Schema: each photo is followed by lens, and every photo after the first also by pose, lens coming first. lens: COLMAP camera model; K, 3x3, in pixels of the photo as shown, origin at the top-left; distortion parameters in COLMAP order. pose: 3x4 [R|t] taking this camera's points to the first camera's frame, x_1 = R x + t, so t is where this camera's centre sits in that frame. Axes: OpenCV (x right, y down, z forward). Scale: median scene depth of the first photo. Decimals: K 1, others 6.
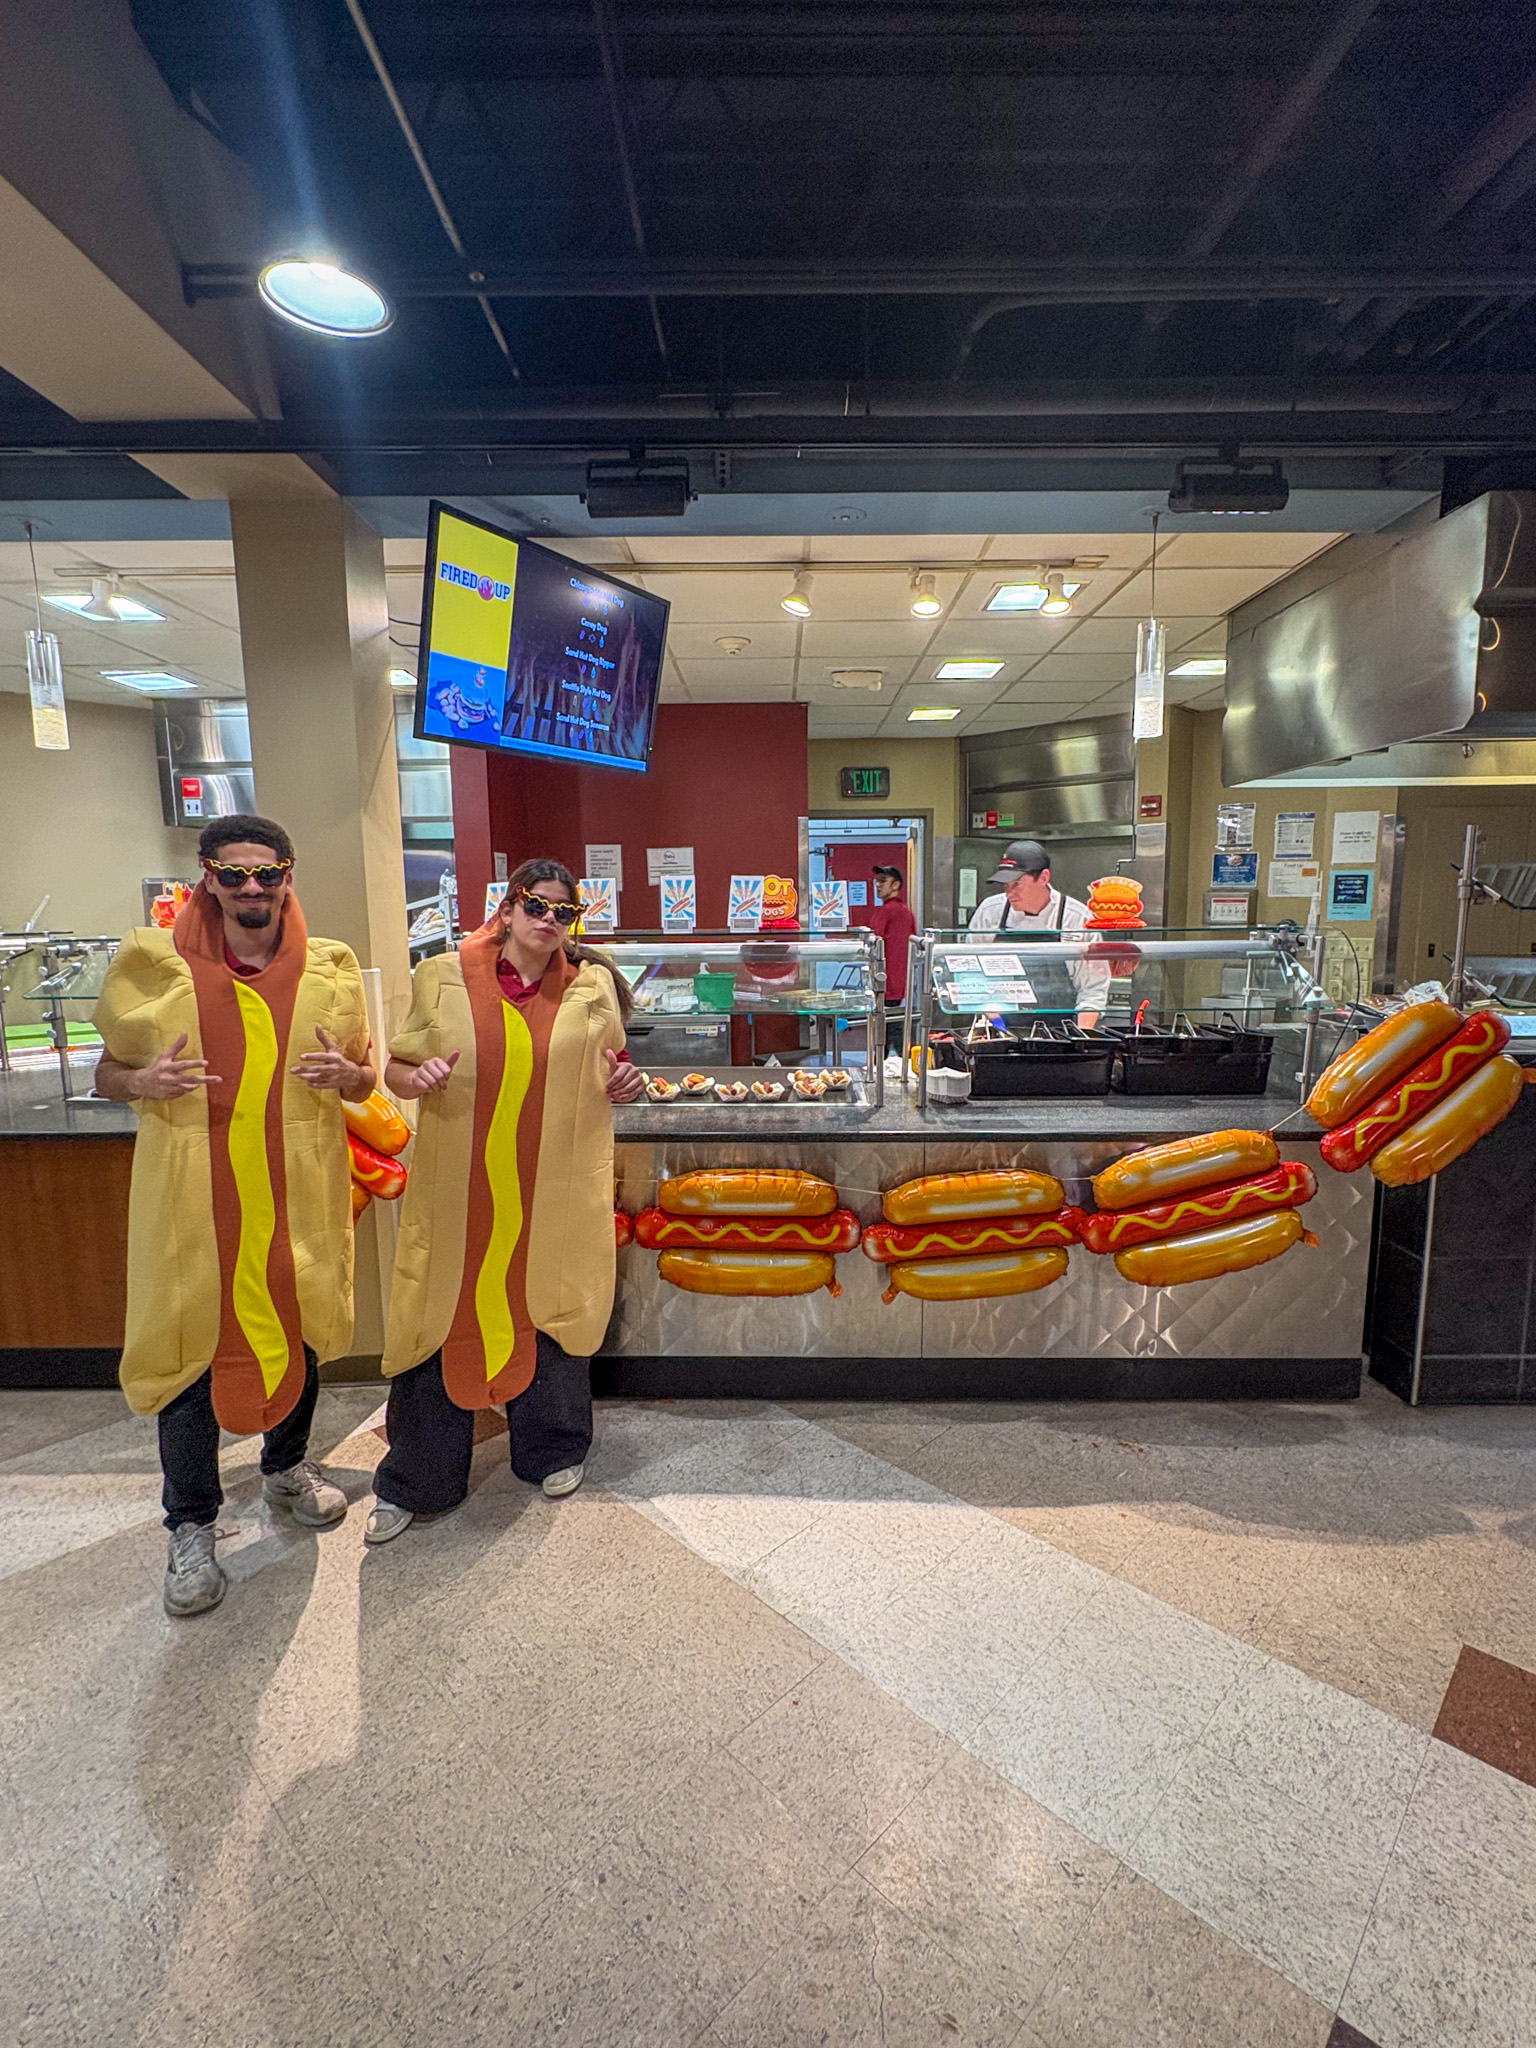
lens RADIAL K [[952.9, 0, 768.9], [0, 952.9, 1023.6], [0, 0, 1]] dist [-0.001058, -0.000253]
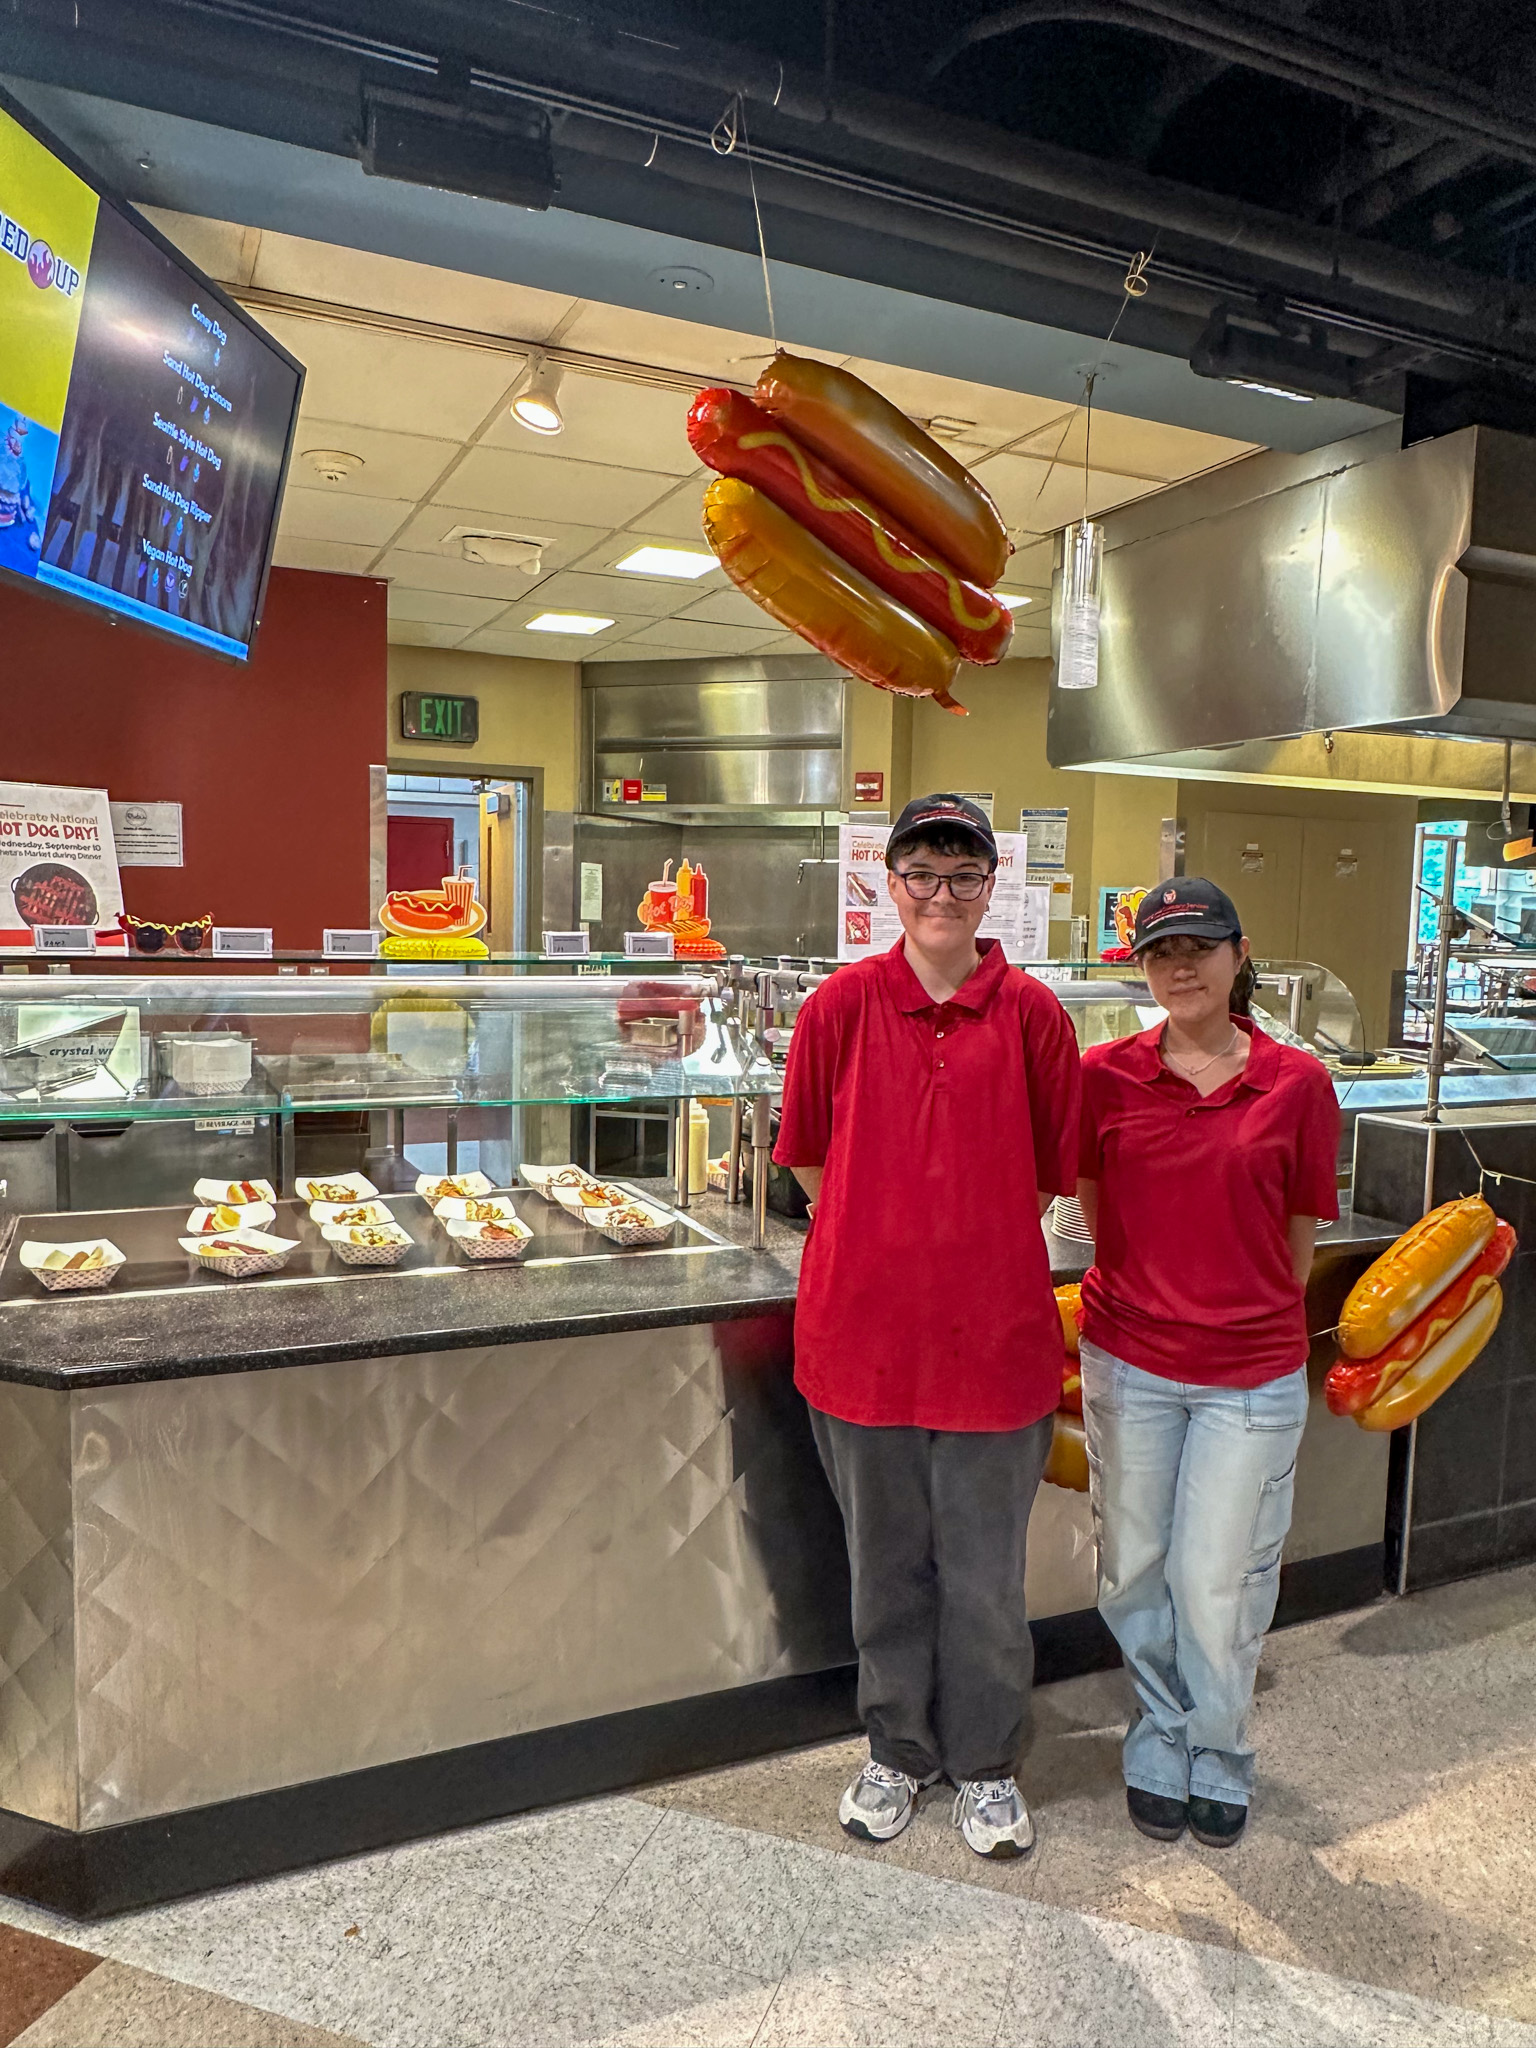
lens RADIAL K [[1423.1, 0, 768.2], [0, 1423.1, 1030.9], [0, 0, 1]] dist [0.005729, 0.004063]
pose [[0.904412, -0.005582, 0.426625, -0.207951], [0.023922, 0.999005, -0.037642, -0.013660], [-0.425990, 0.044249, 0.903645, 0.135667]]
